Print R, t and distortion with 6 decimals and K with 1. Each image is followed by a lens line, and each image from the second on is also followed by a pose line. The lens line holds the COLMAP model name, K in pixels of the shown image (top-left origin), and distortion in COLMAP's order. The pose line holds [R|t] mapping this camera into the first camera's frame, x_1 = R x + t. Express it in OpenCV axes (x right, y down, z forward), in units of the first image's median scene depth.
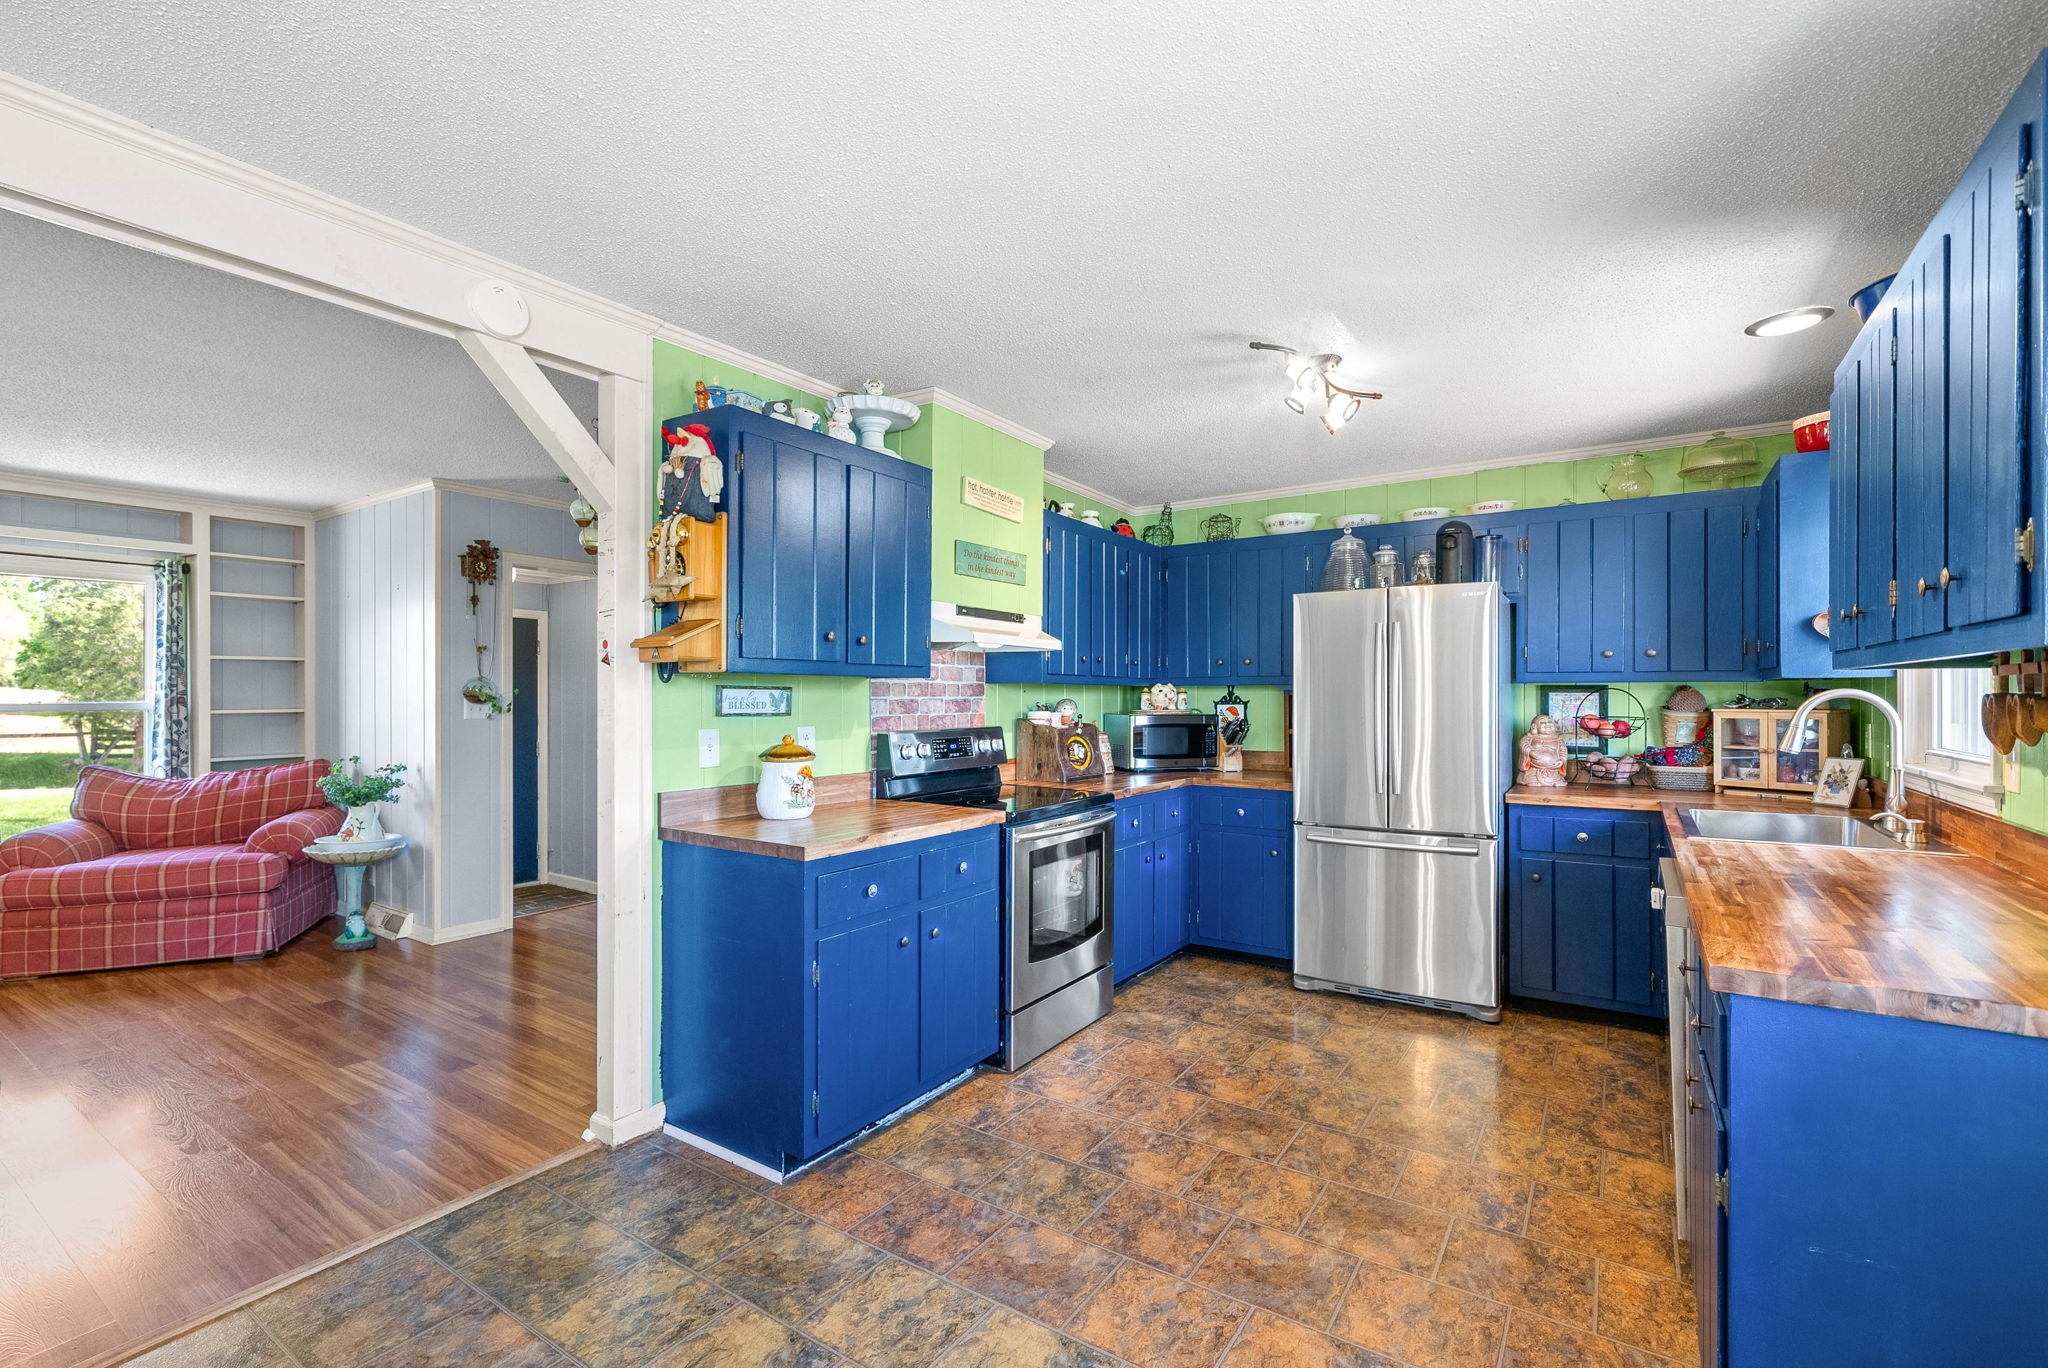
lens RADIAL K [[893.9, 0, 1025.2], [0, 893.9, 696.0], [0, 0, 1]] dist [0.001398, -0.000634]
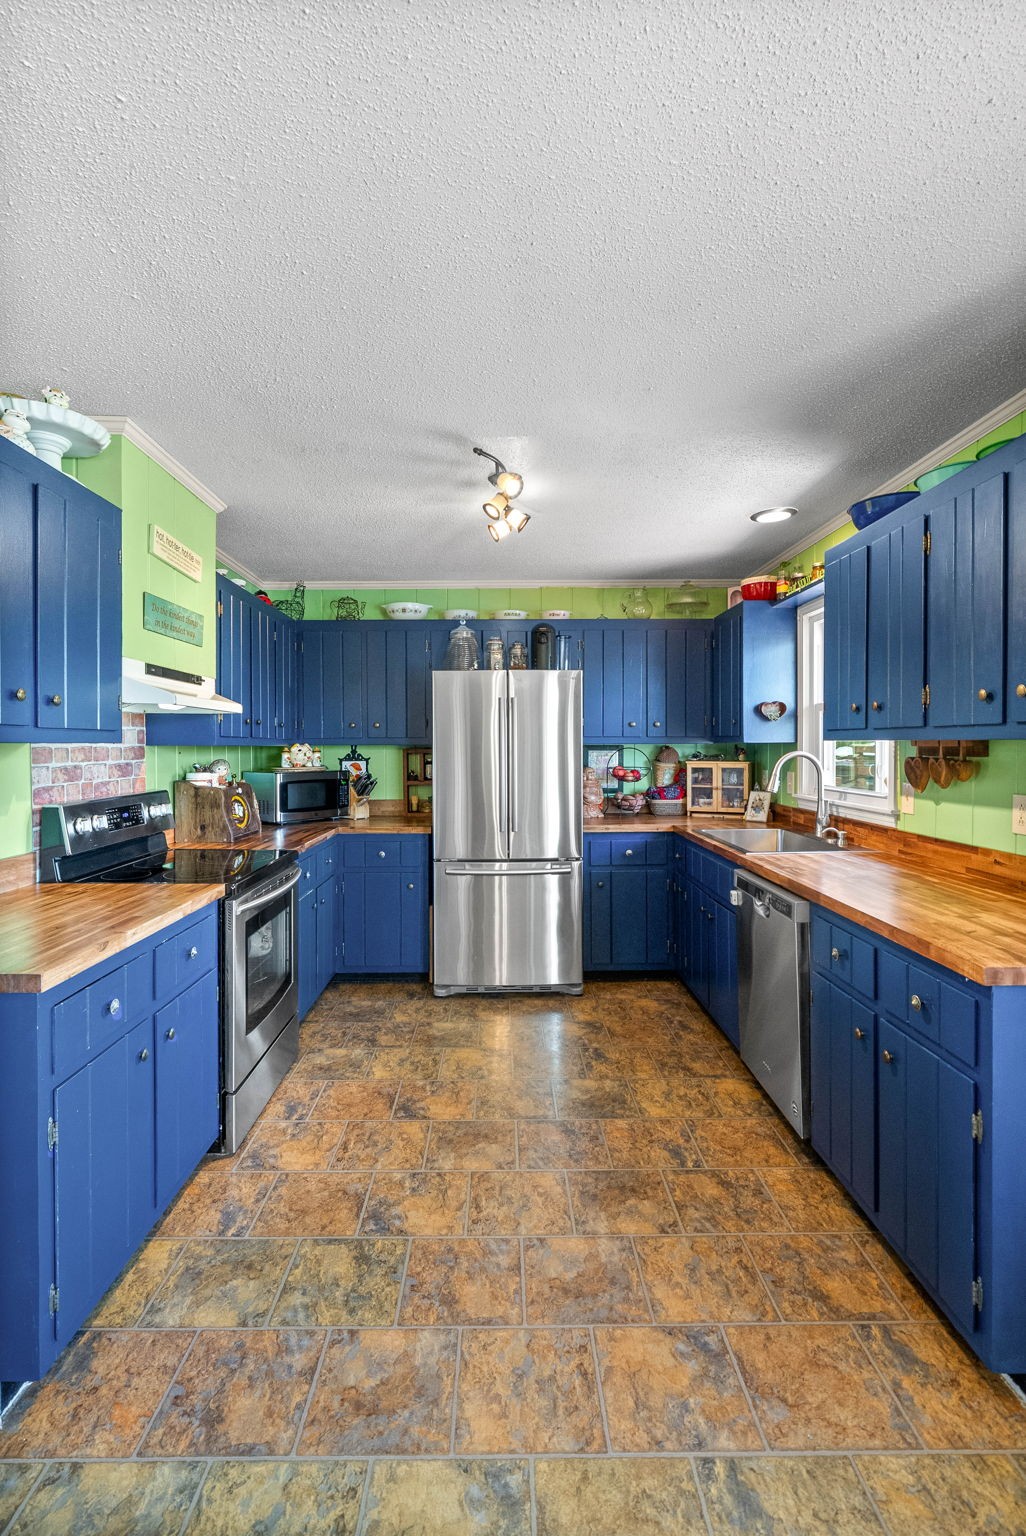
lens RADIAL K [[692.3, 0, 493.0], [0, 692.3, 752.9], [0, 0, 1]] dist [0.000559, 0.000286]
pose [[0.832666, -0.009701, 0.553691, -0.156365], [0.003545, 0.999919, 0.012188, -0.014976], [-0.553765, -0.008186, 0.832633, 0.187454]]
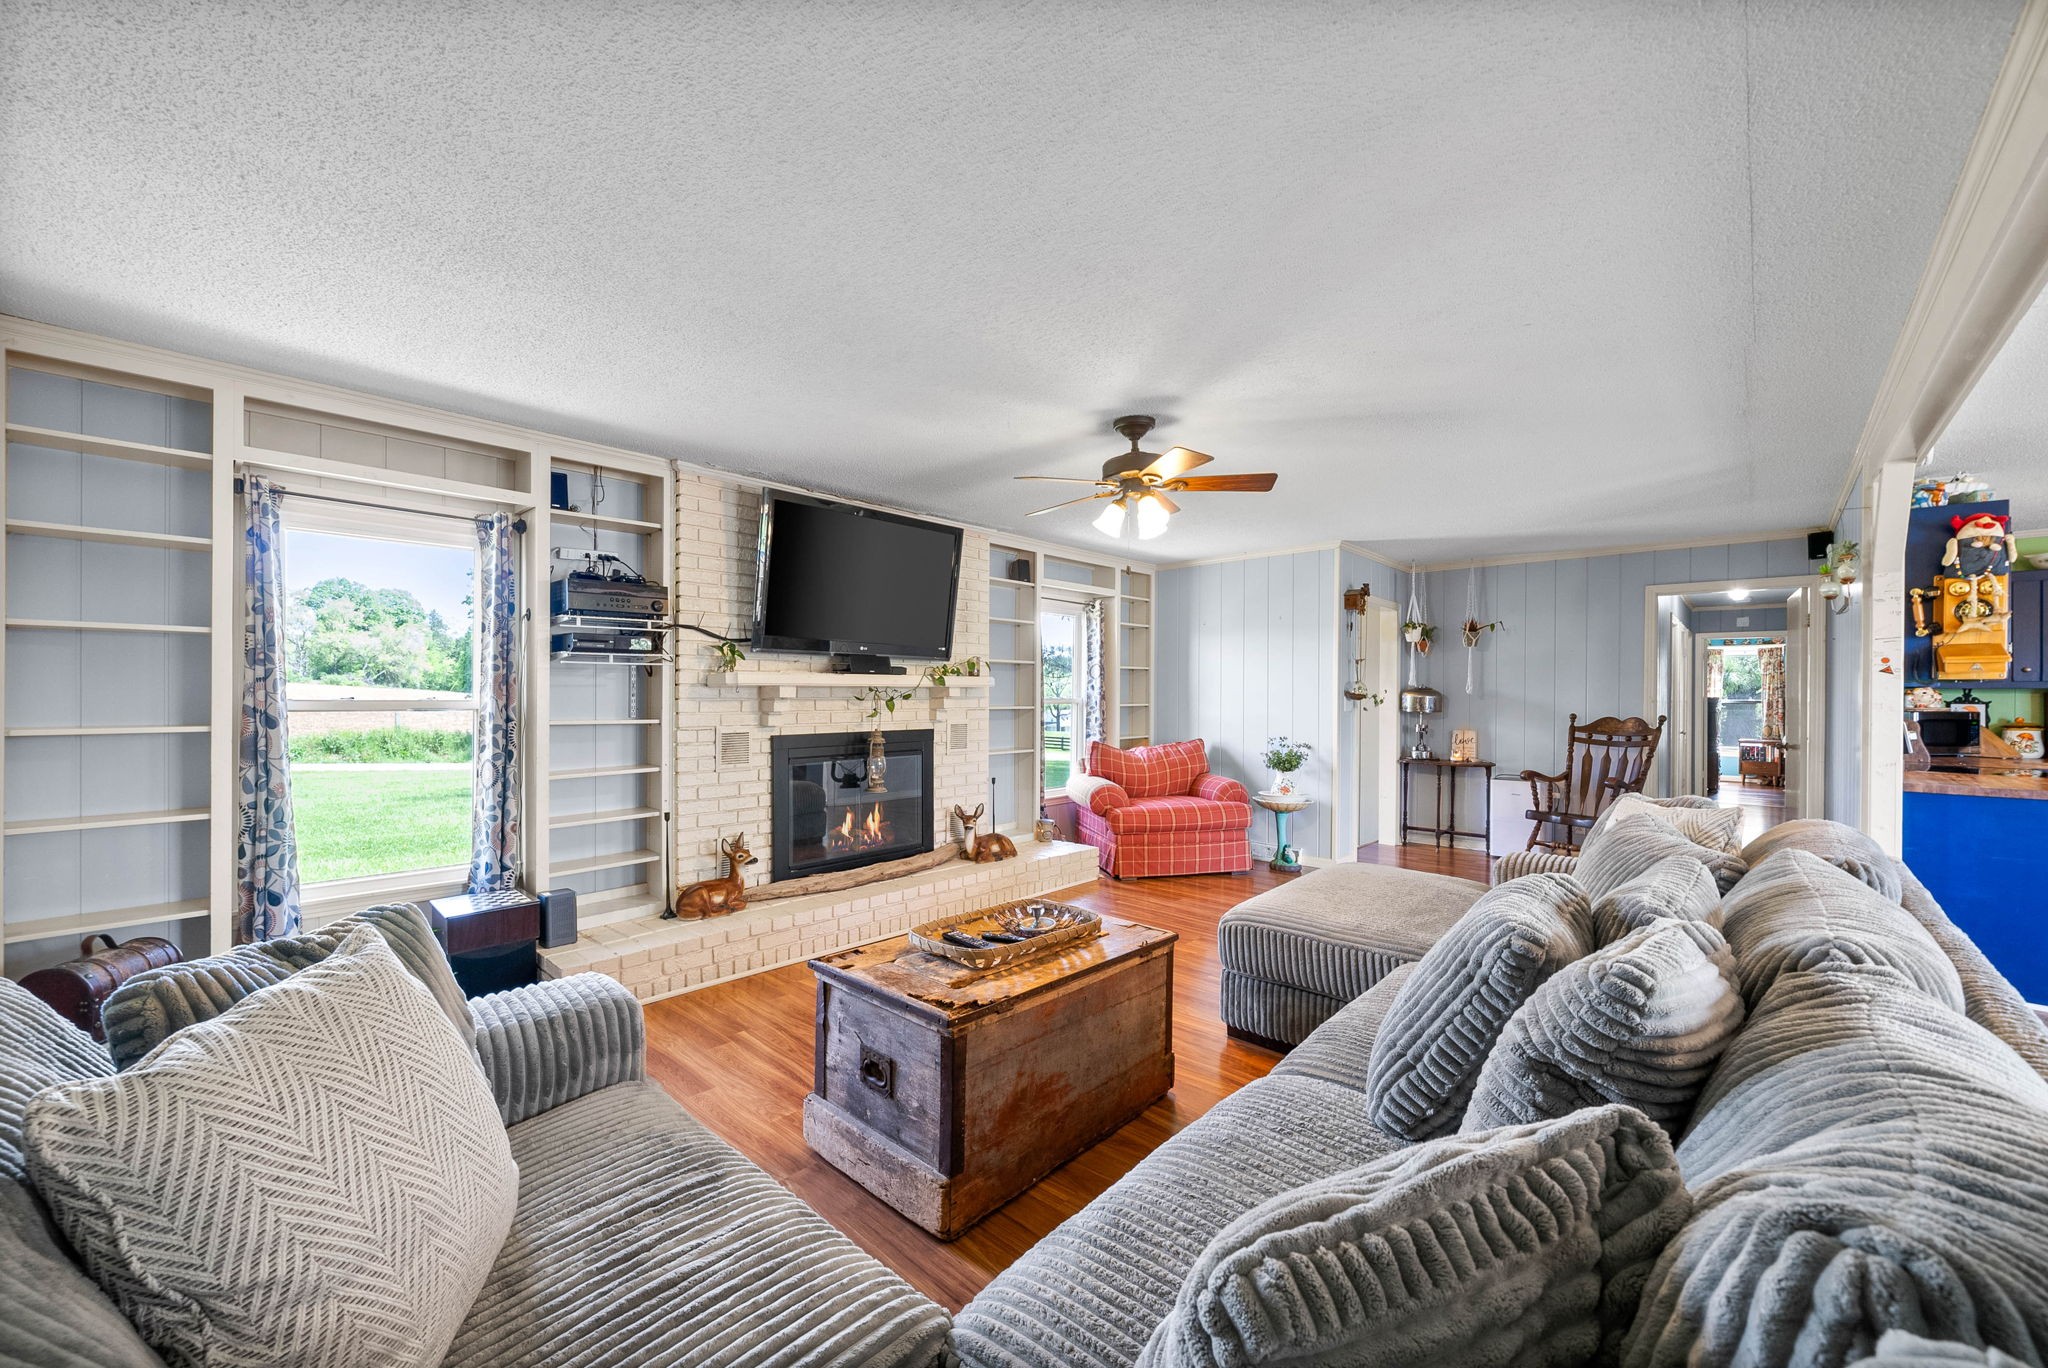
lens RADIAL K [[775.1, 0, 1019.1], [0, 775.1, 697.2], [0, 0, 1]] dist [-0.001311, -0.000262]
pose [[0.987816, 0.004407, -0.155562, -1.184996], [-0.004460, 0.999990, 0.000014, 0.007496], [0.155561, 0.000680, 0.987826, -0.356534]]
